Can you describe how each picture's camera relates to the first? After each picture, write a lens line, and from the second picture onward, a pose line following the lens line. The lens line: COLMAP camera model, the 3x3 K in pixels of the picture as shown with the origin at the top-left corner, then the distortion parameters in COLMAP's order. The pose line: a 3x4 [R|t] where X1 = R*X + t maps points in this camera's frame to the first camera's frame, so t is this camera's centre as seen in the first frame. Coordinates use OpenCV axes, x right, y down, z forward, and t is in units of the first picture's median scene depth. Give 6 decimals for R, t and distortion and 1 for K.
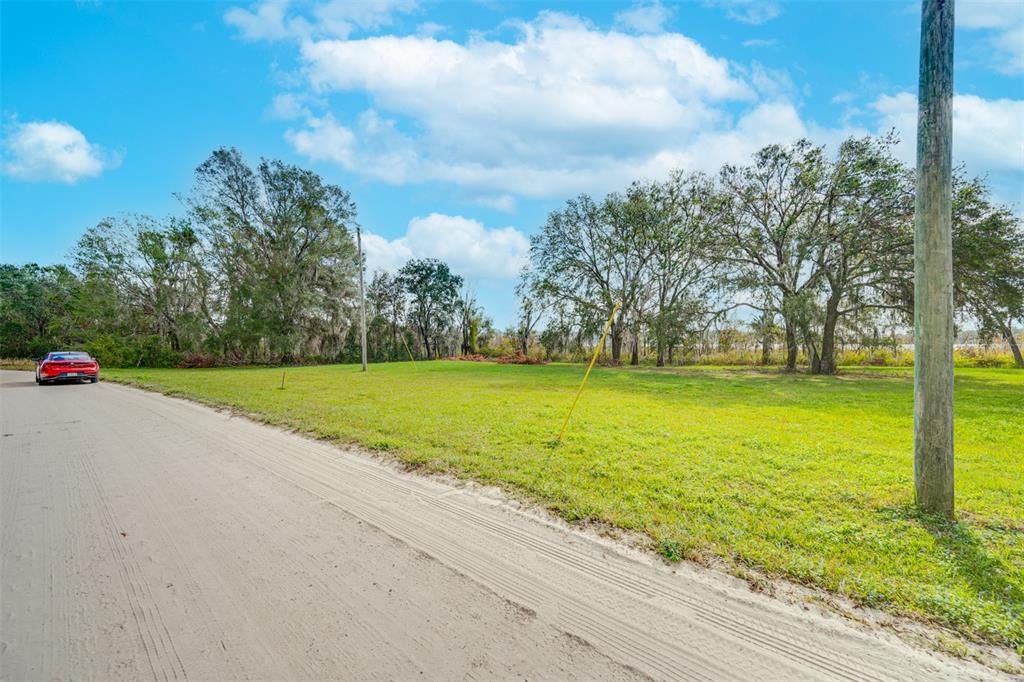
lens RADIAL K [[419.6, 0, 531.2], [0, 419.6, 342.0], [0, 0, 1]] dist [0.001836, 0.000137]
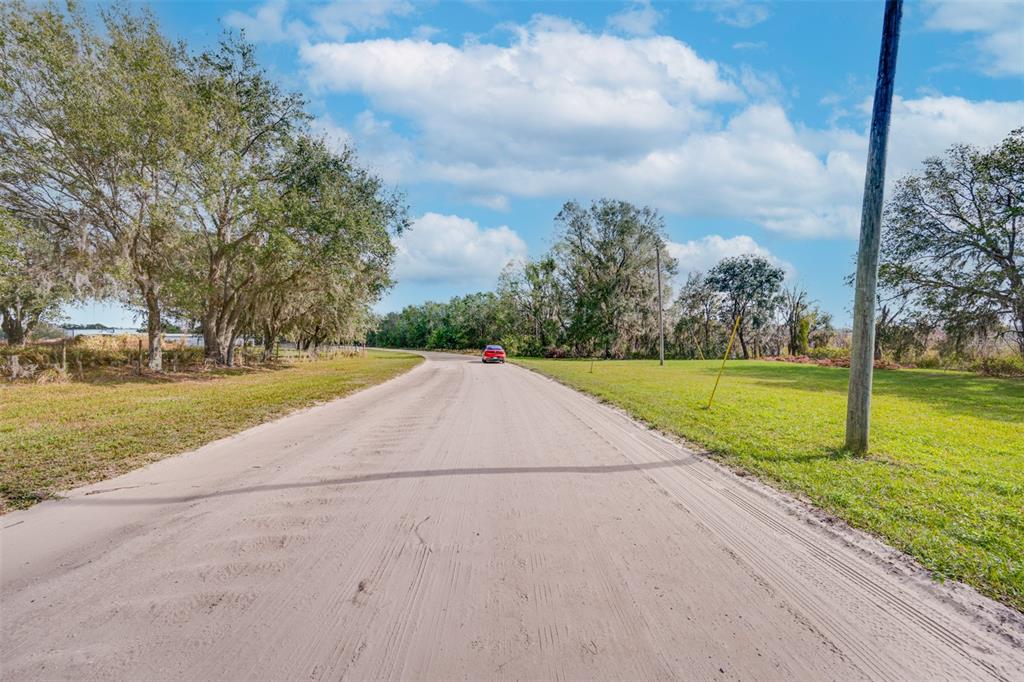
lens RADIAL K [[434.9, 0, 510.0], [0, 434.9, 327.3], [0, 0, 1]] dist [0.000776, 0.000068]
pose [[0.700524, -0.016679, -0.713434, 0.133819], [-0.003758, 0.999627, -0.027059, -0.002397], [0.713619, 0.021637, 0.700200, -0.123072]]
